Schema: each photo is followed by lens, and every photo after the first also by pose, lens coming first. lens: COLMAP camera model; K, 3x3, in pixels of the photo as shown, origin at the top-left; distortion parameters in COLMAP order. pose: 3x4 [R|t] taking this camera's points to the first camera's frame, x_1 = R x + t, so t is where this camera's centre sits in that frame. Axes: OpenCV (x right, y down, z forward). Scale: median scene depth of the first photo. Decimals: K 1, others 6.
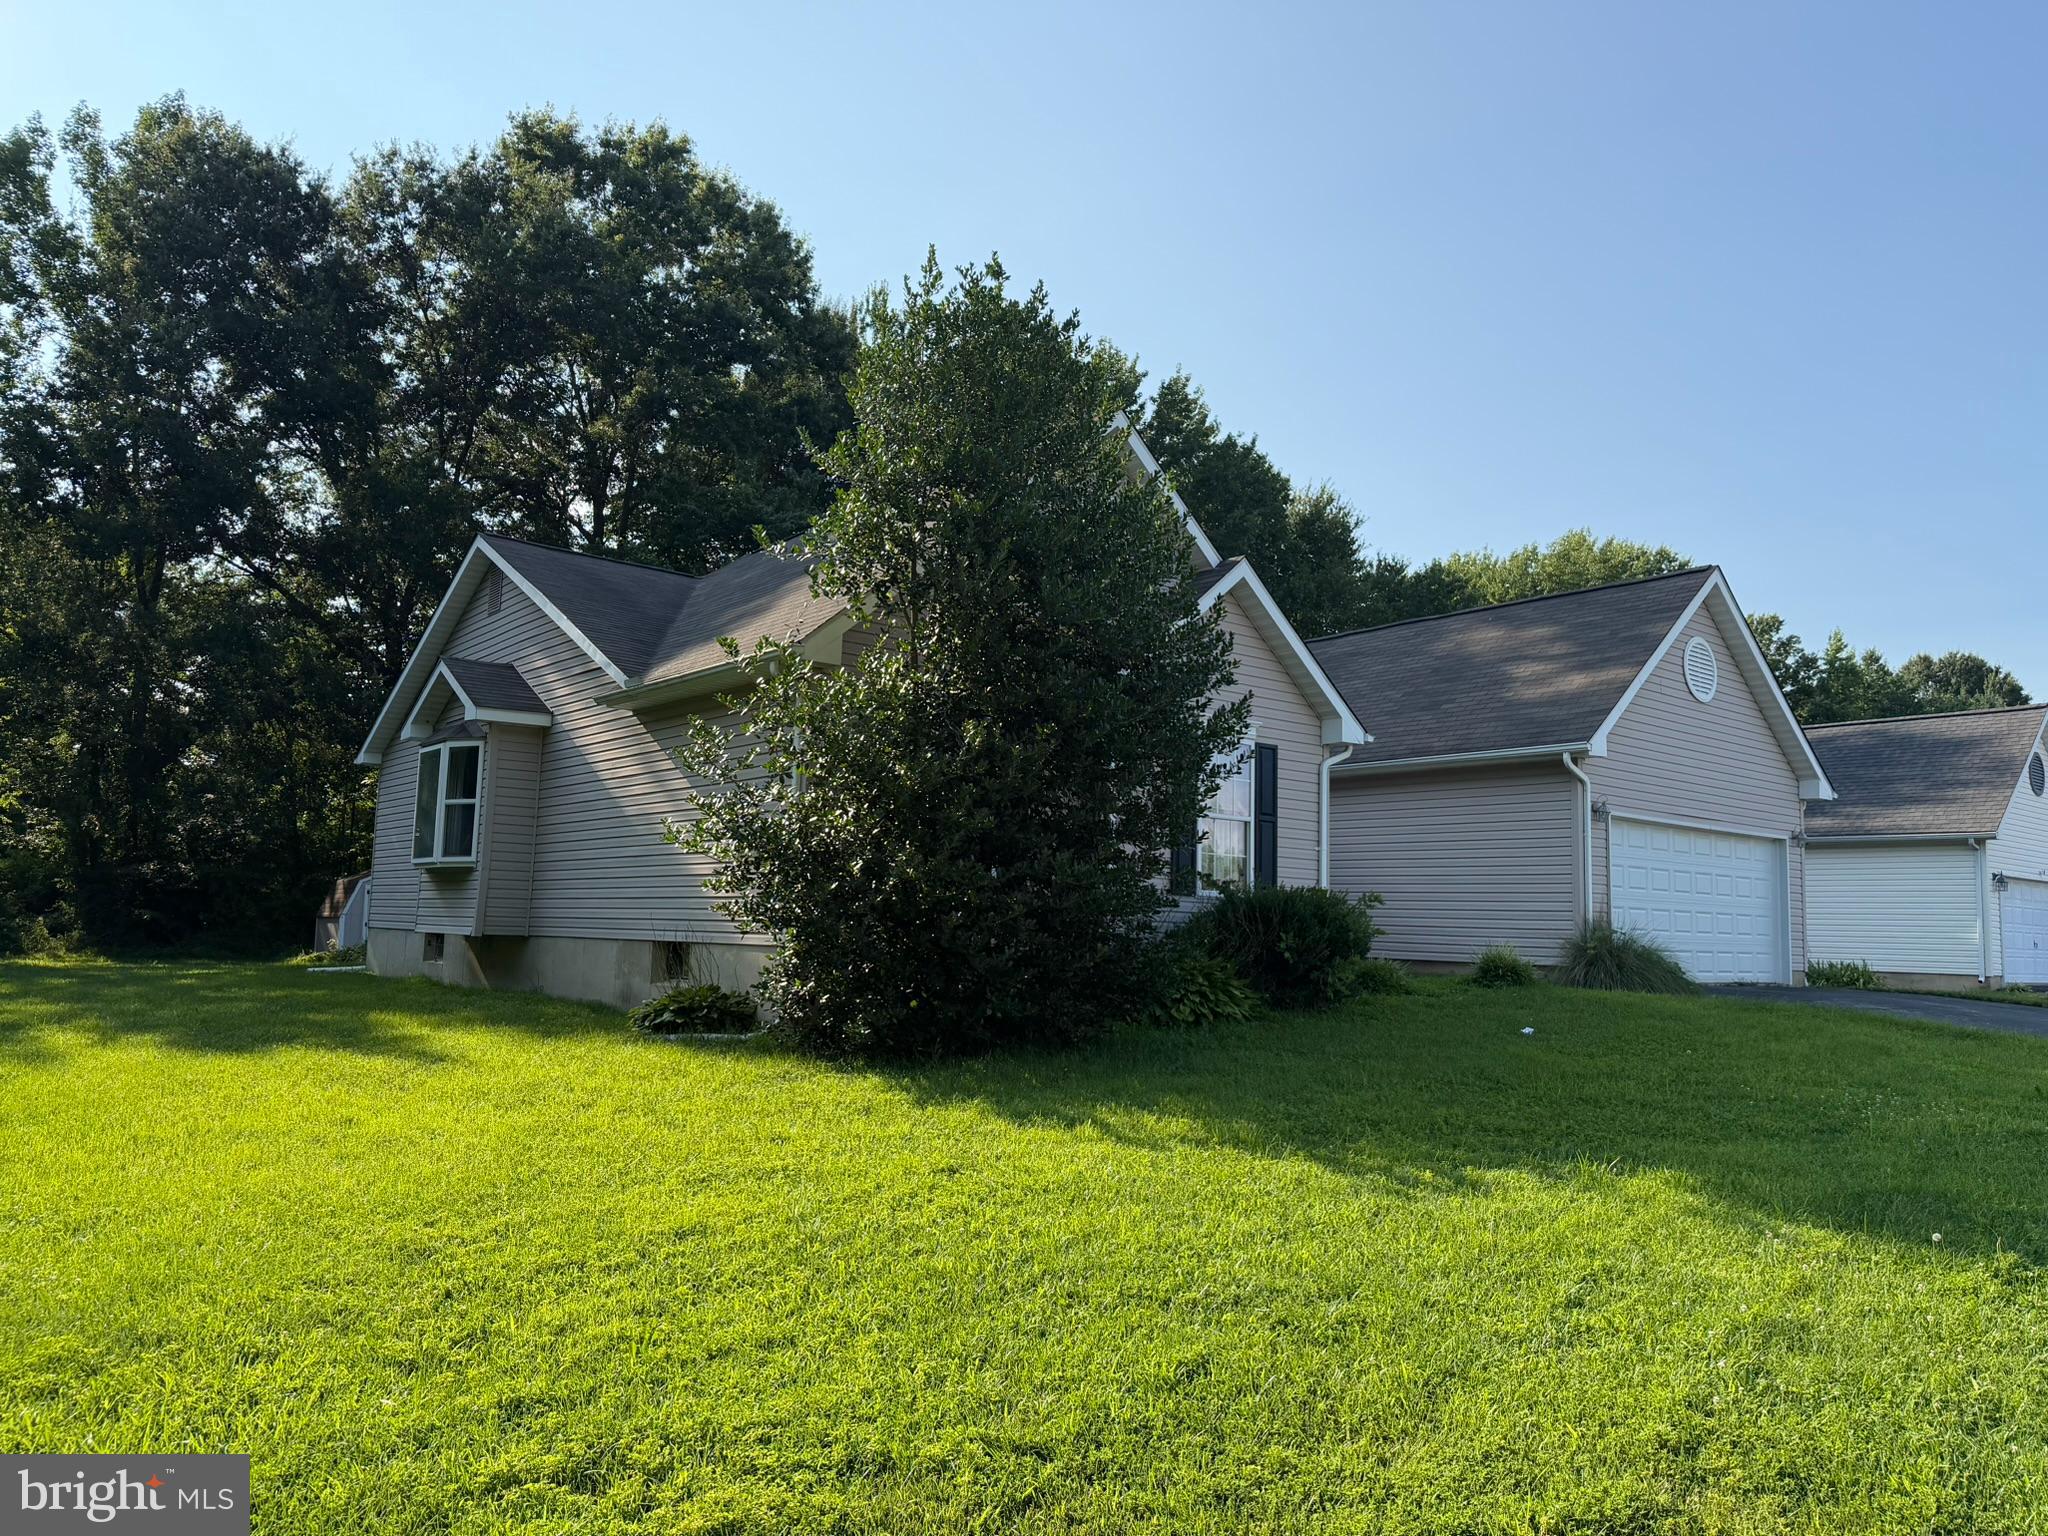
lens RADIAL K [[1391.6, 0, 1024.0], [0, 1391.6, 768.0], [0, 0, 1]] dist [-0.002324, -0.002512]
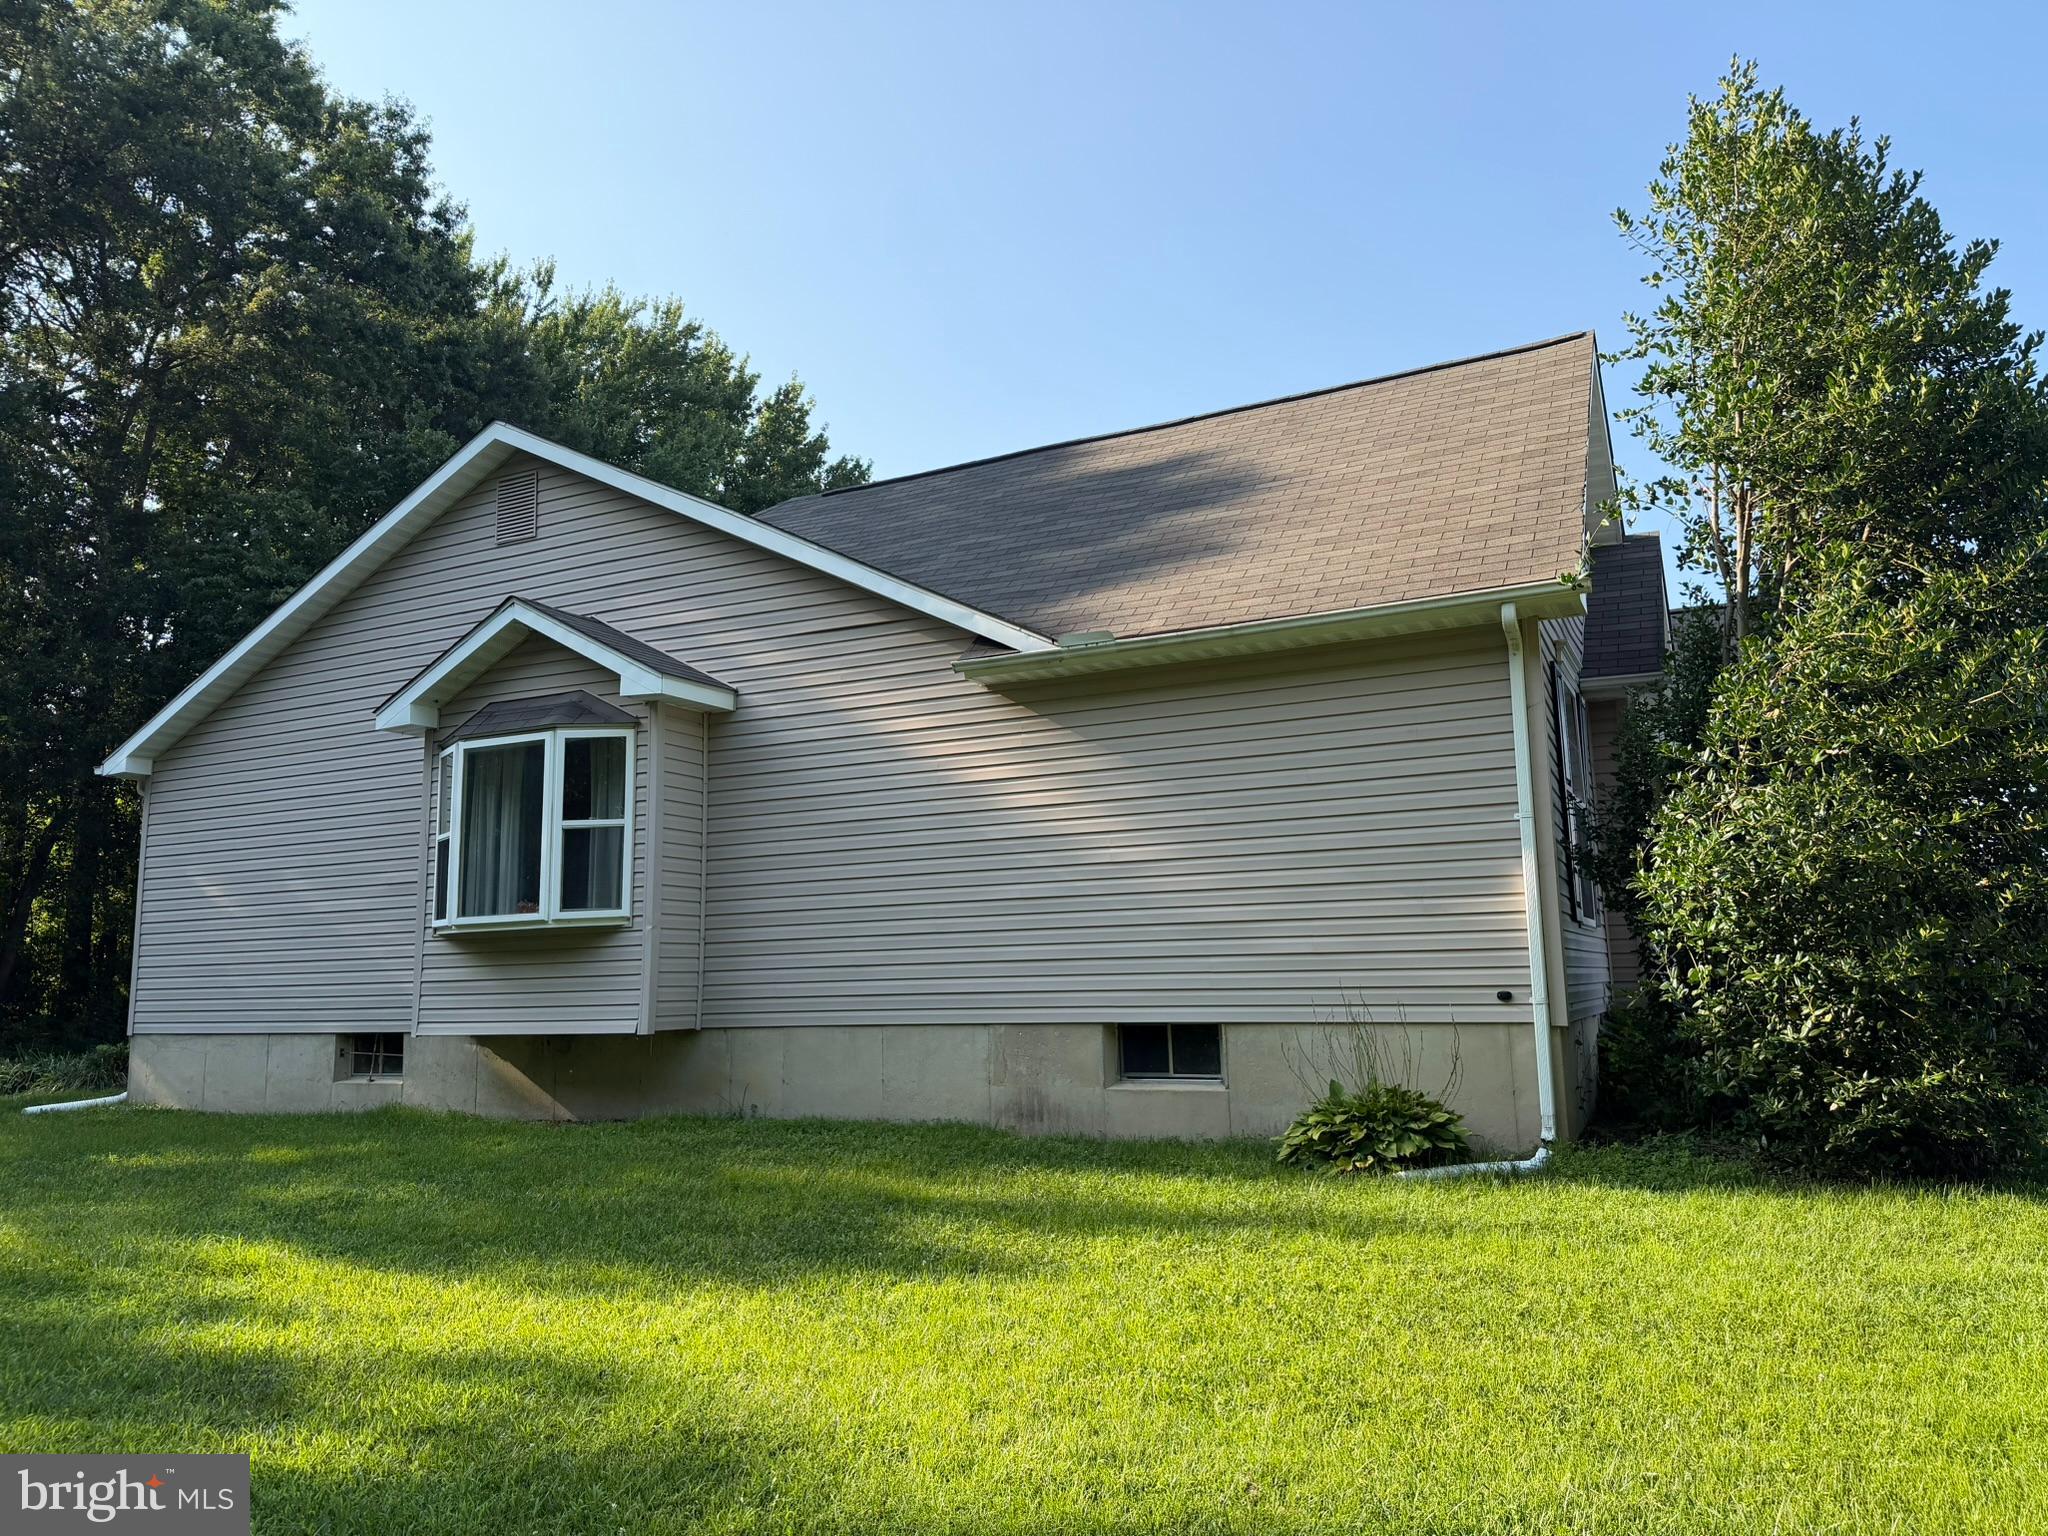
lens RADIAL K [[1391.6, 0, 1024.0], [0, 1391.6, 768.0], [0, 0, 1]] dist [-0.002324, -0.002512]
pose [[0.903201, 0.013196, 0.429014, -0.496933], [0.000502, 0.999494, -0.031798, 0.019044], [-0.429217, 0.028935, 0.902738, 0.338312]]
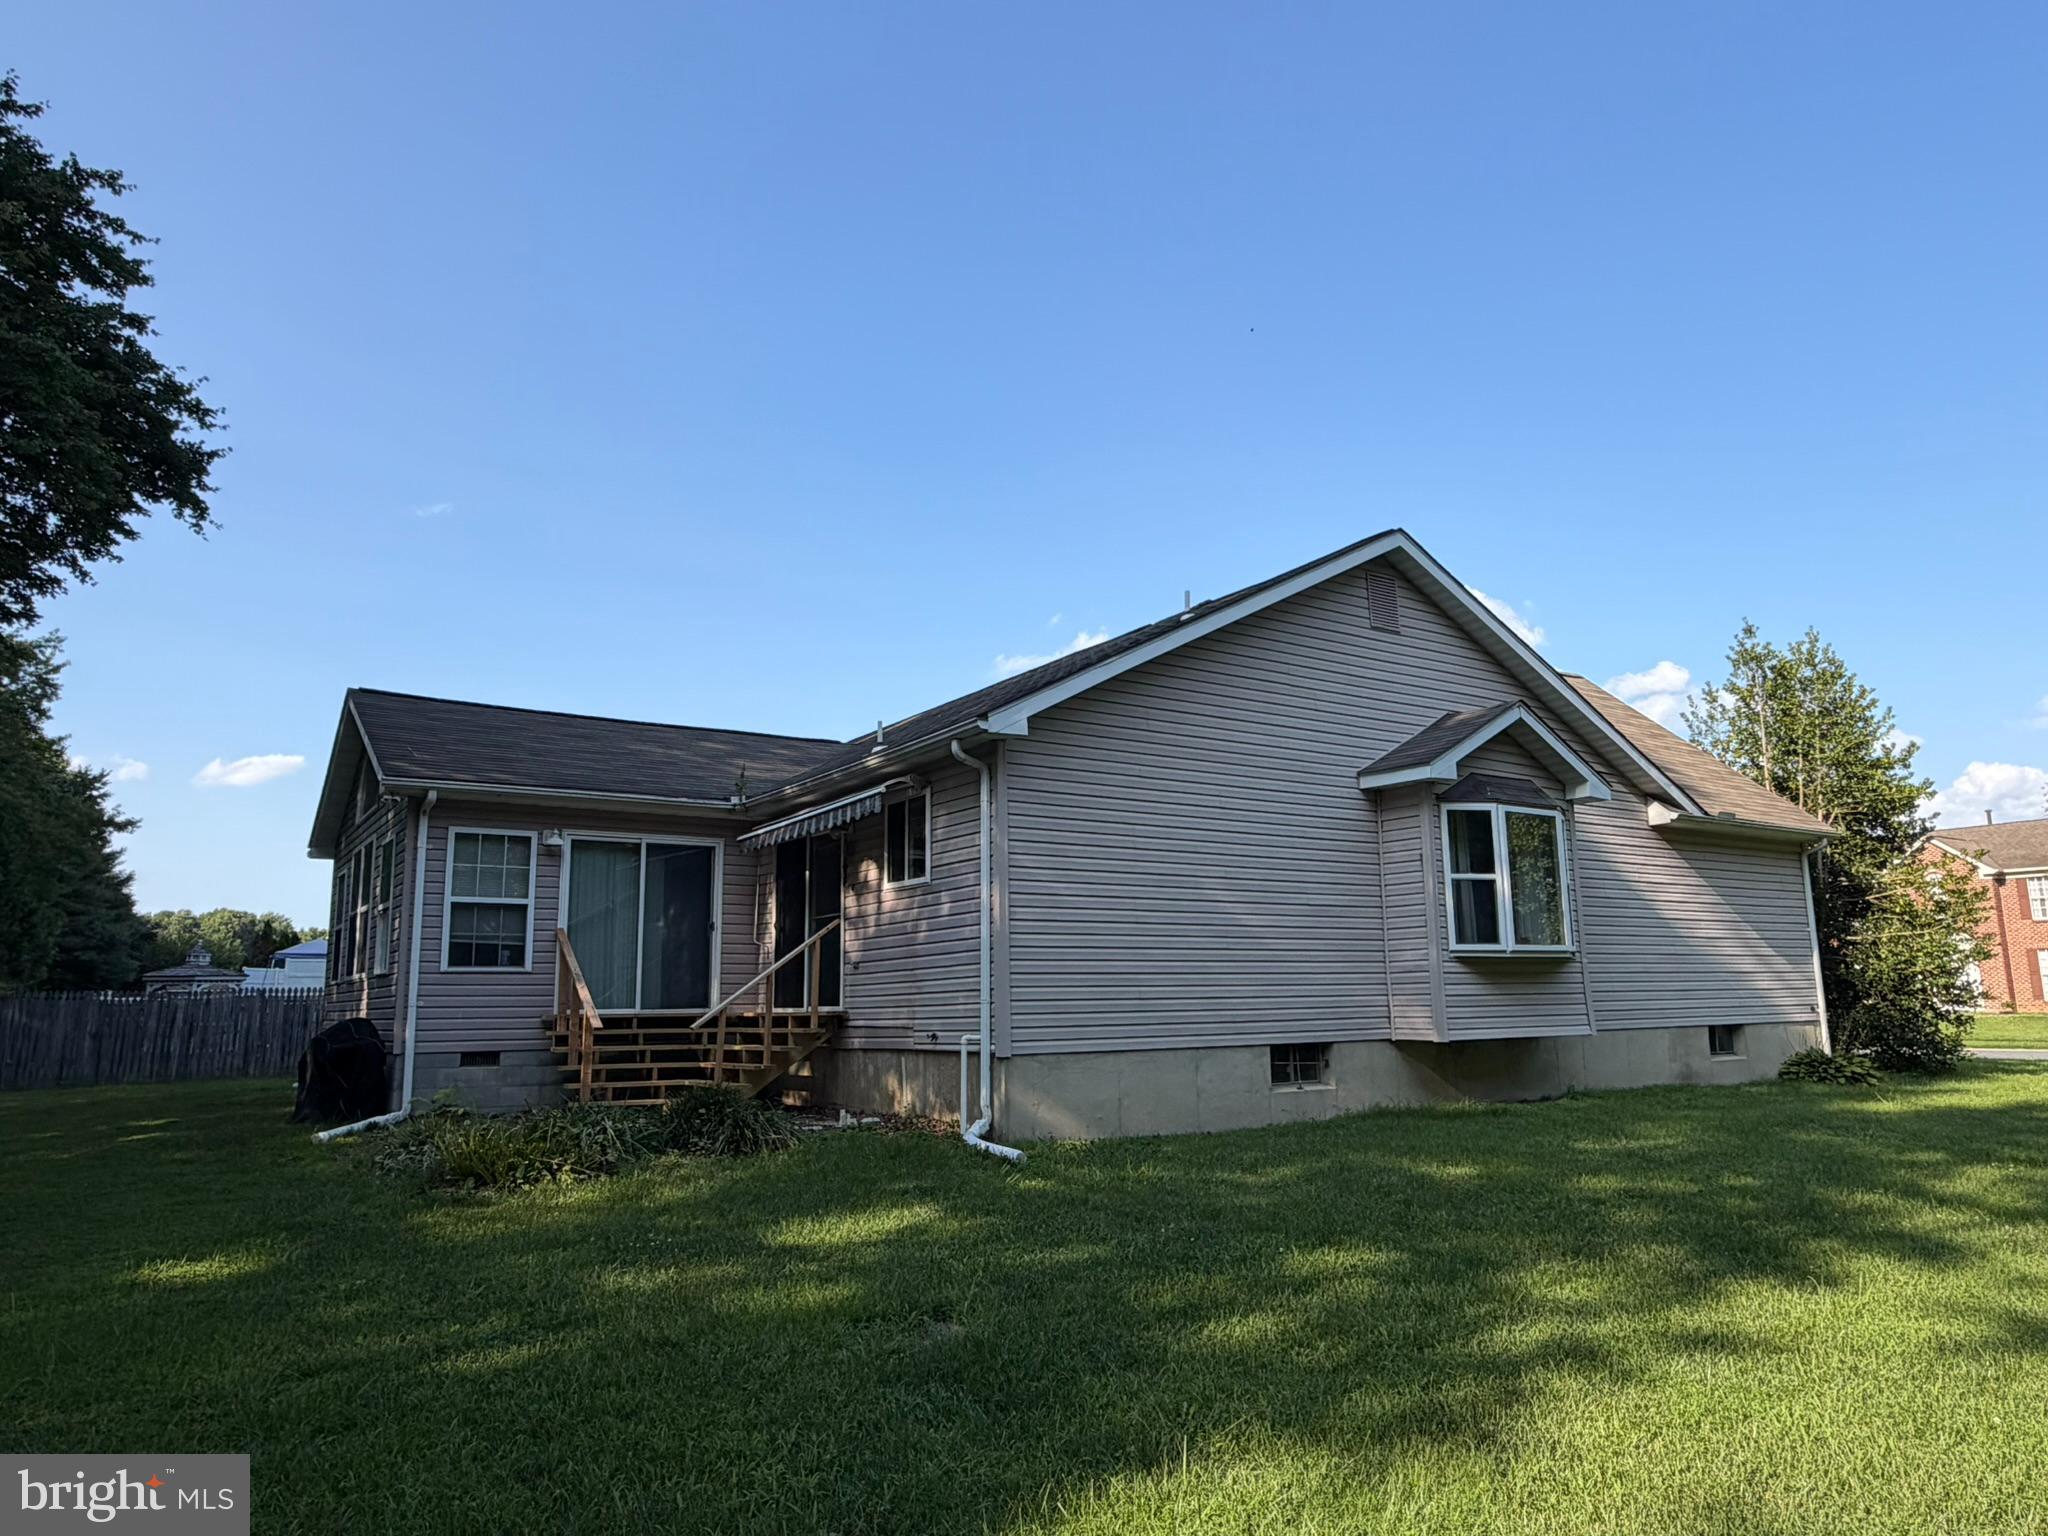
lens RADIAL K [[1331.8, 0, 1024.0], [0, 1331.8, 768.0], [0, 0, 1]] dist [0.003539, 0.003083]
pose [[0.103348, 0.149413, 0.983359, -1.268408], [-0.093851, 0.985707, -0.139906, 0.102194], [-0.990208, -0.077830, 0.115894, 1.235577]]
